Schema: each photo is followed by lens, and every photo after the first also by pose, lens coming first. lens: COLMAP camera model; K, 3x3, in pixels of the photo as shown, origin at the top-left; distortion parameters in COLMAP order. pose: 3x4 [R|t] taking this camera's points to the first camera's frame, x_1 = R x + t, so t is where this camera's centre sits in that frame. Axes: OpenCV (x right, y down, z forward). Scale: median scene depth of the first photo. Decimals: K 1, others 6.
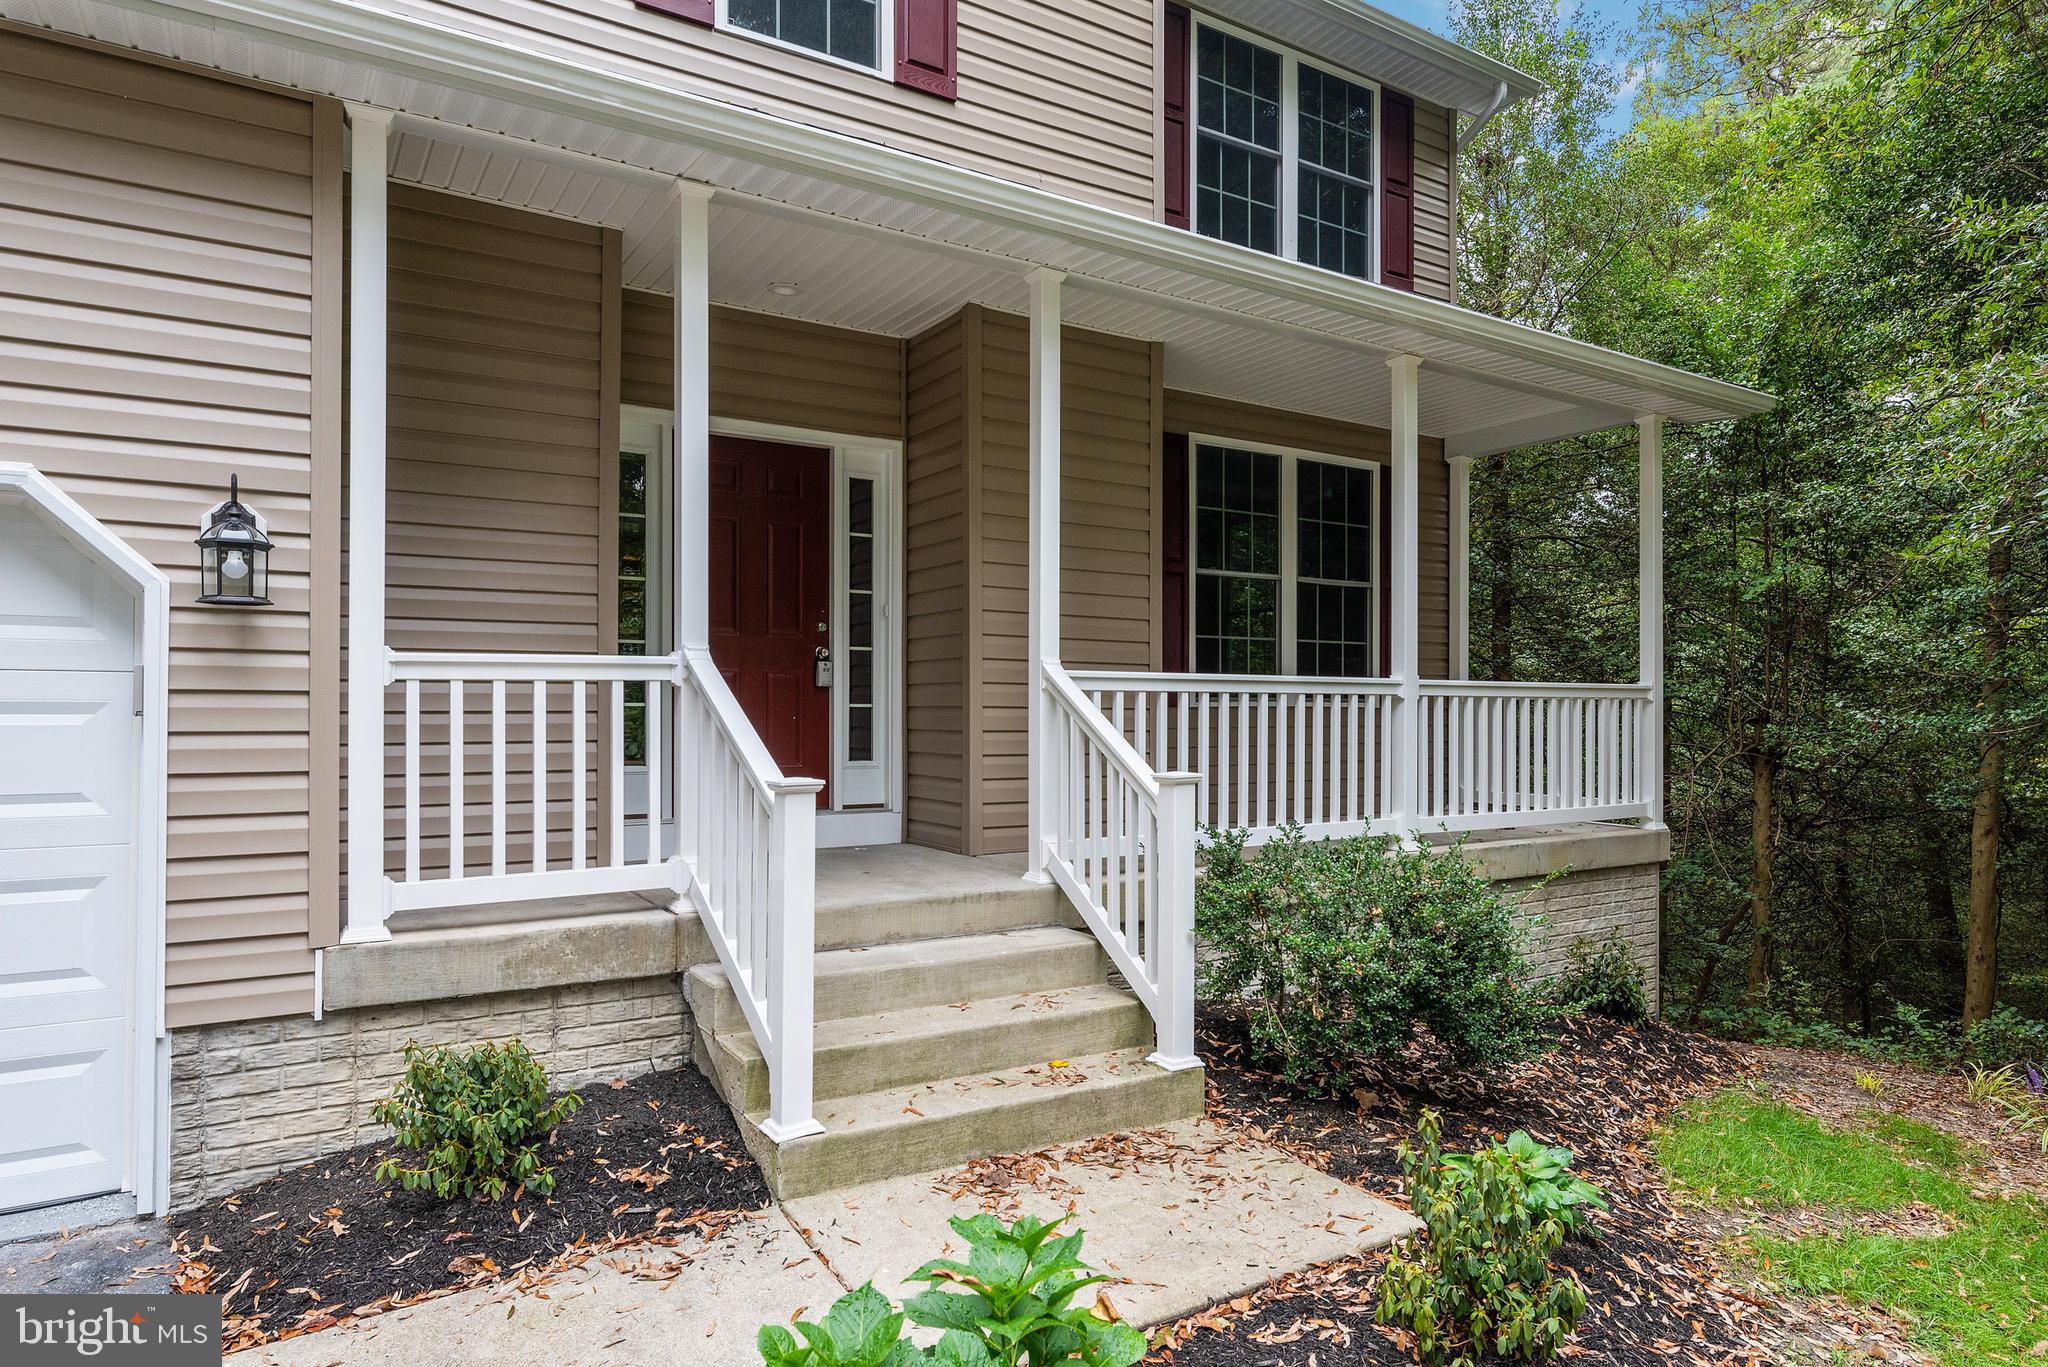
lens RADIAL K [[1184.6, 0, 1032.5], [0, 1184.6, 700.6], [0, 0, 1]] dist [0.020844, -0.000517]
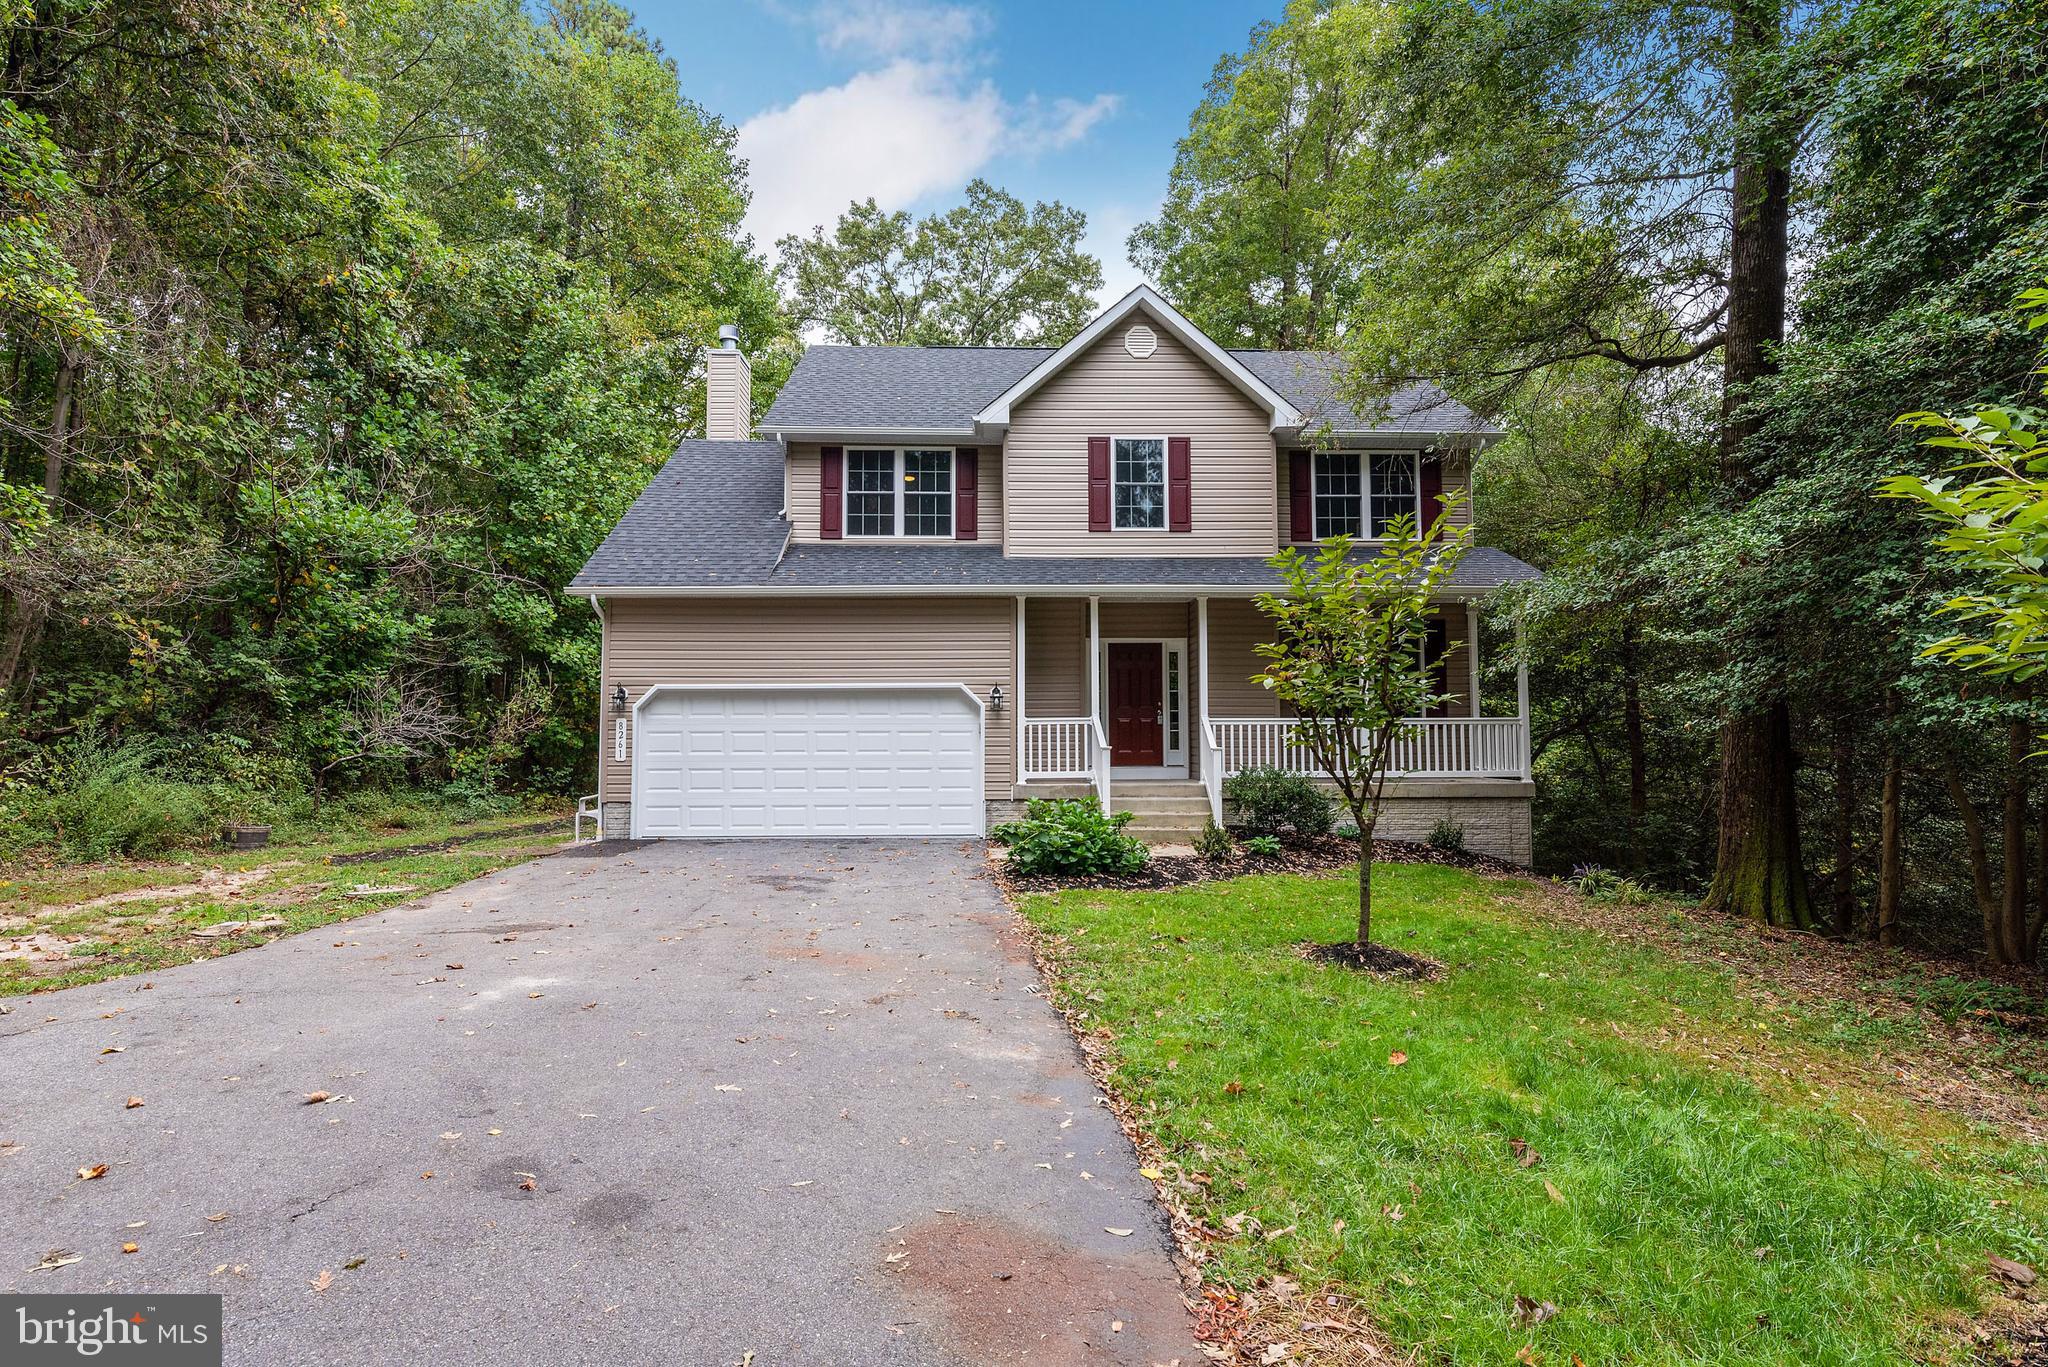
lens RADIAL K [[1039.5, 0, 1020.6], [0, 1039.5, 681.9], [0, 0, 1]] dist [-0.004677, -0.000190]
pose [[0.851515, -0.035250, -0.523143, 1.044364], [0.009958, 0.998645, -0.051080, 0.014178], [0.524235, 0.038285, 0.850713, -1.631368]]
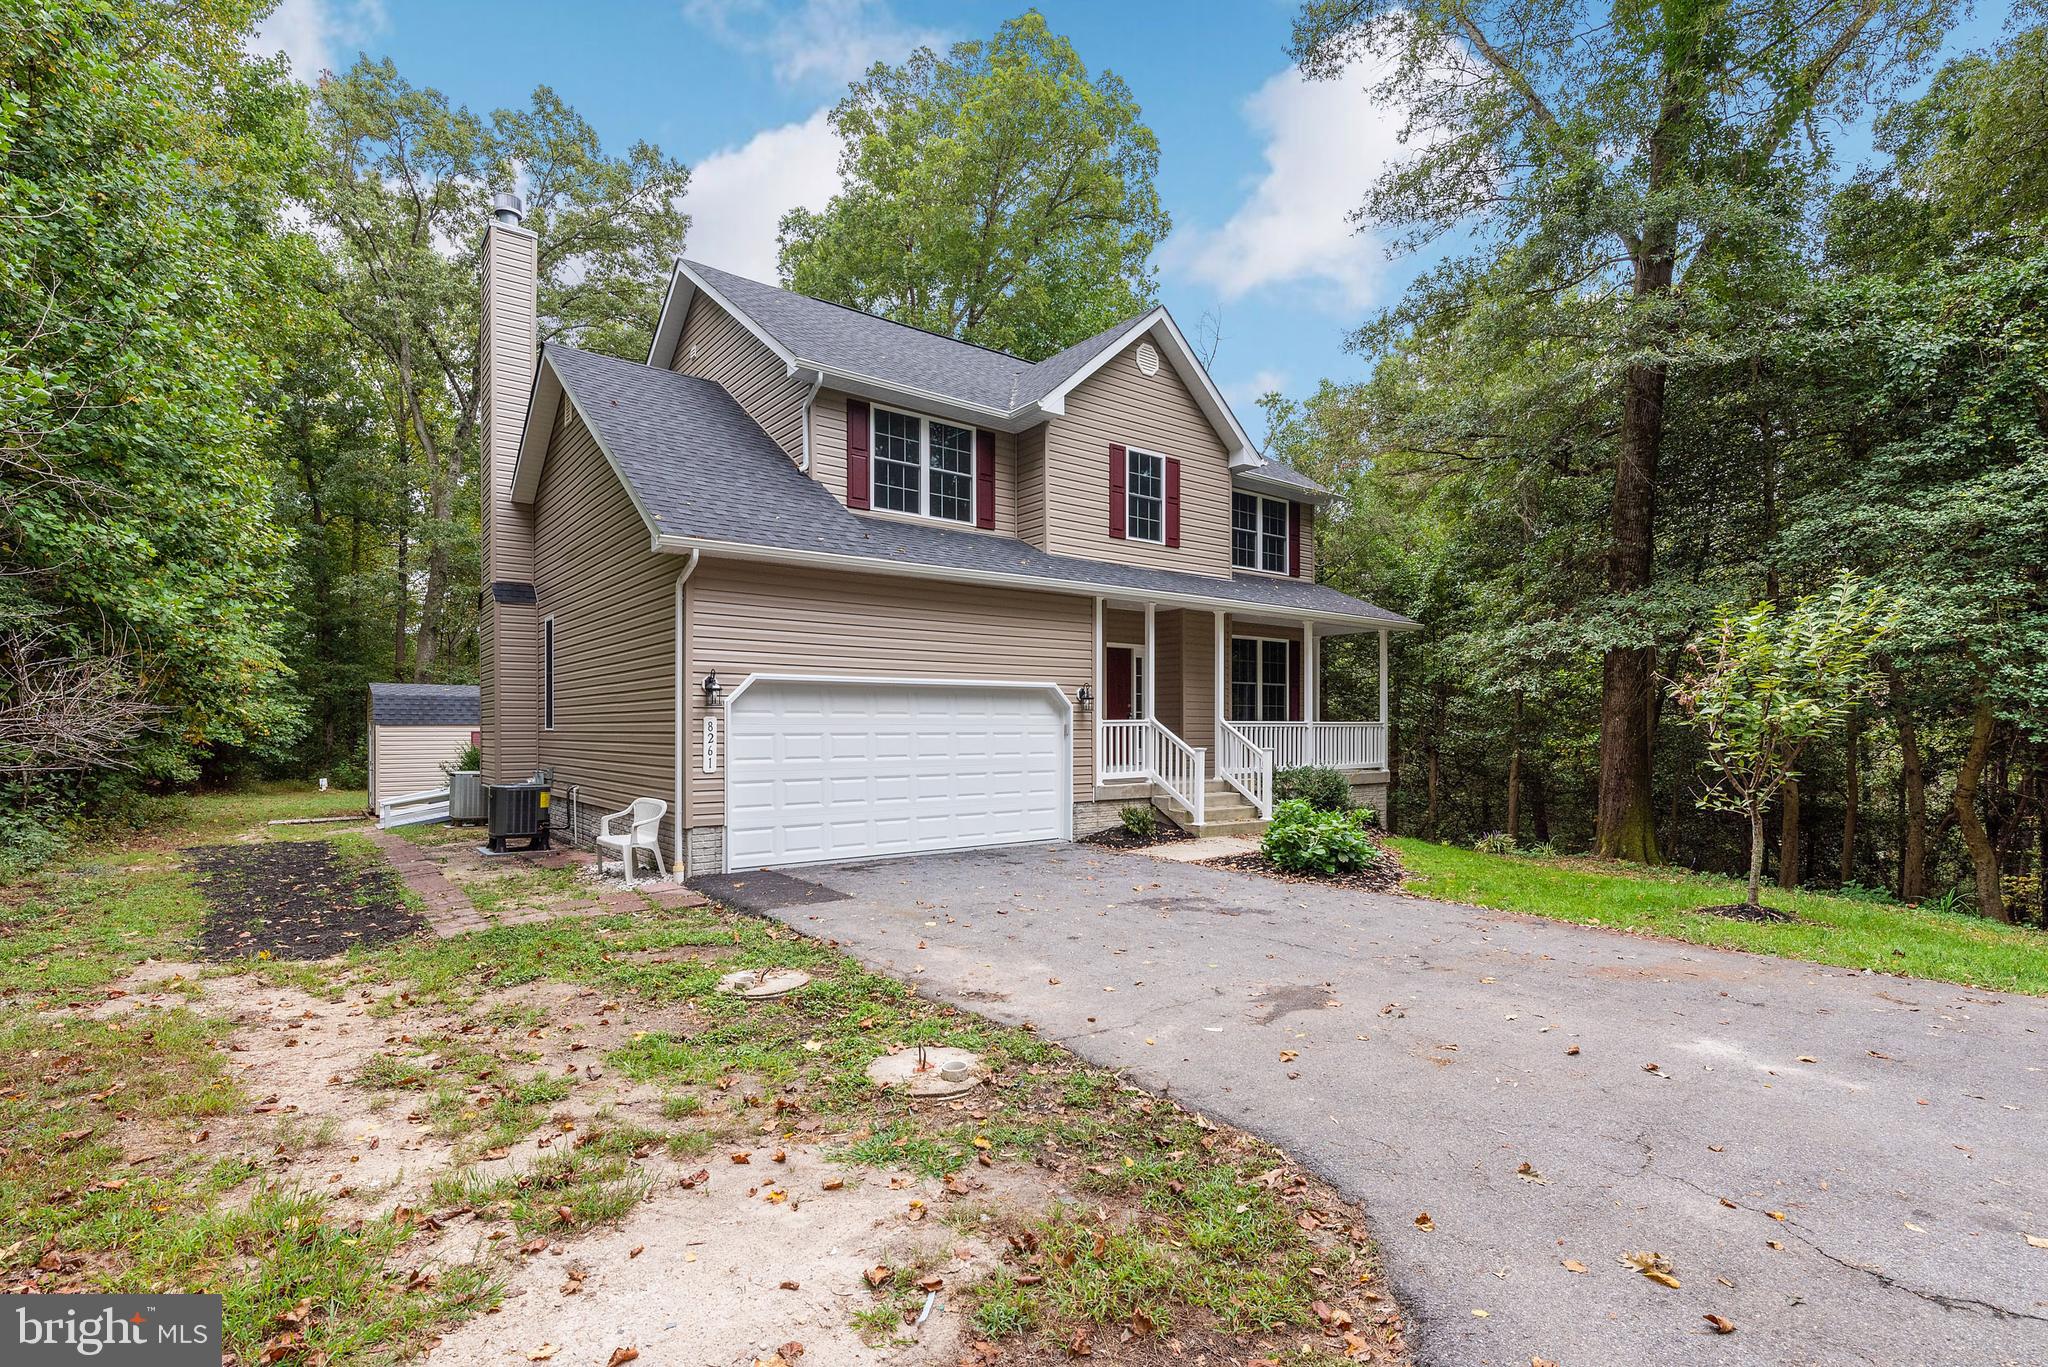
lens RADIAL K [[955.3, 0, 972.5], [0, 955.3, 732.2], [0, 0, 1]] dist [0.004660, 0.000112]
pose [[0.997636, -0.003430, 0.068636, -0.917108], [0.002438, 0.999891, 0.014533, -0.034958], [-0.068678, -0.014331, 0.997536, -1.792881]]
